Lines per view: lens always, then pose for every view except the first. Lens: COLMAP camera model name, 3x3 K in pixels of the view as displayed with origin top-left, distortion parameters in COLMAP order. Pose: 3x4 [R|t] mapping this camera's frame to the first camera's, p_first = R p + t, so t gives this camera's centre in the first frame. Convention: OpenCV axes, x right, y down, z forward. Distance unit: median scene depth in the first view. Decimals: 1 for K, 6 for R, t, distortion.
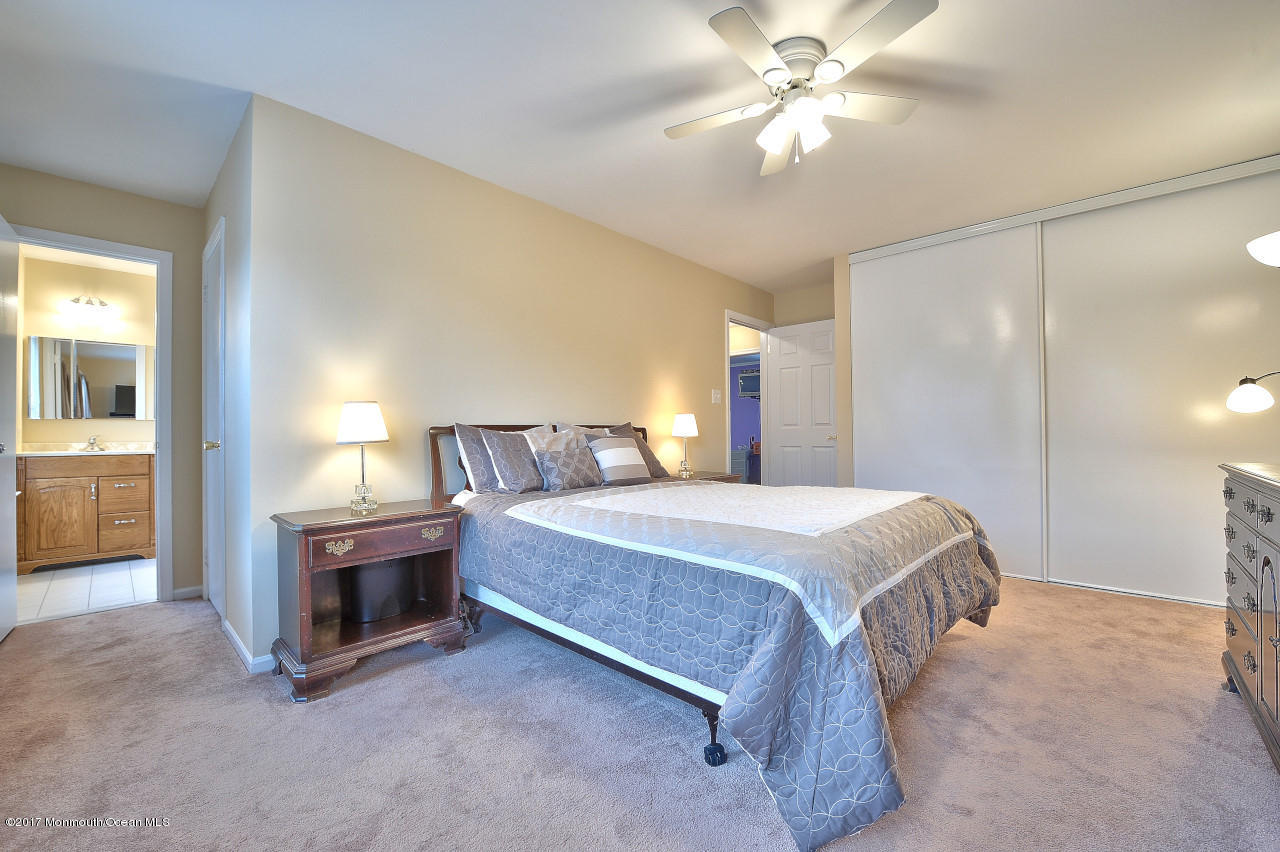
lens RADIAL K [[509.2, 0, 637.0], [0, 509.2, 430.0], [0, 0, 1]] dist [-0.016339, -0.001253]
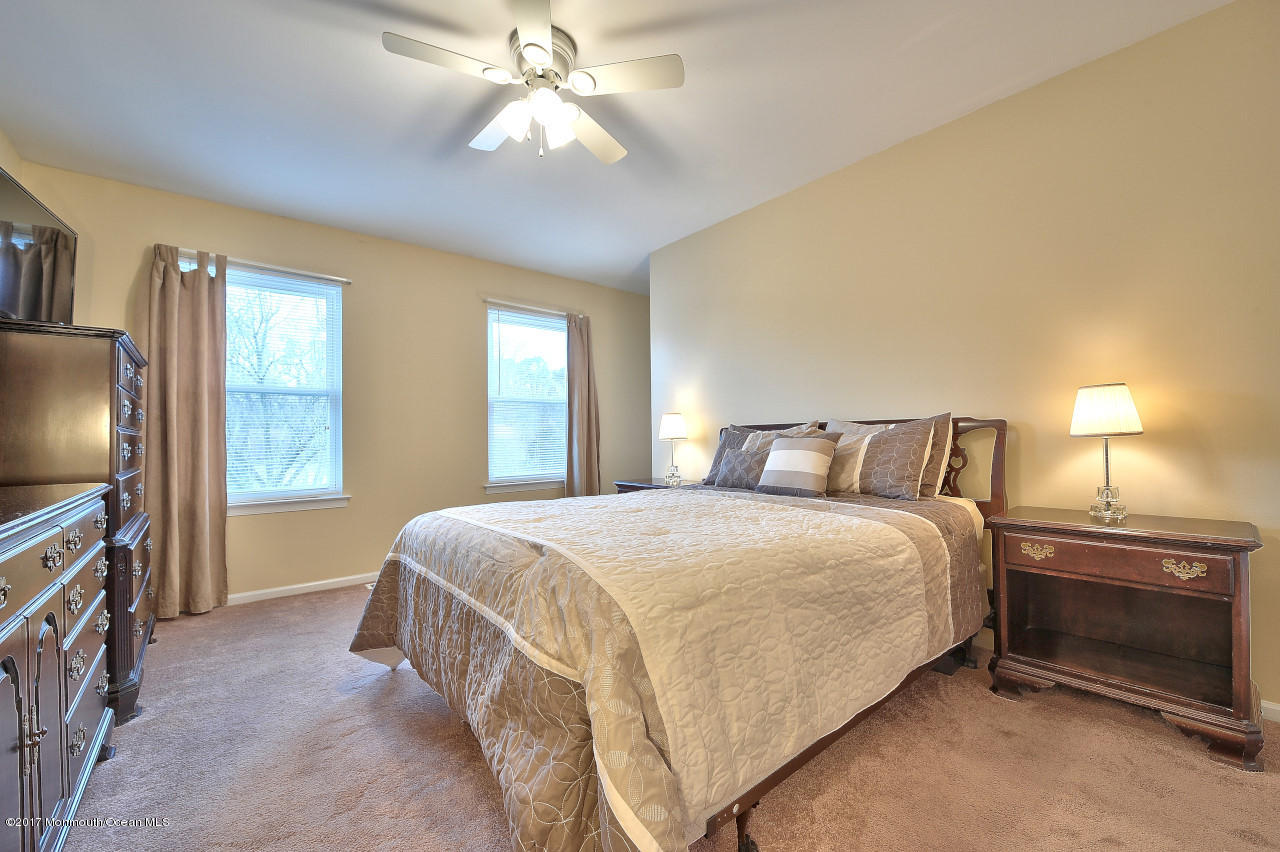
lens RADIAL K [[509.2, 0, 637.3], [0, 509.2, 430.9], [0, 0, 1]] dist [-0.016339, -0.001253]
pose [[-0.118727, -0.002368, -0.992924, 0.359169], [0.028538, 0.999576, -0.005796, 0.000839], [0.992517, -0.029024, -0.118609, 0.361636]]
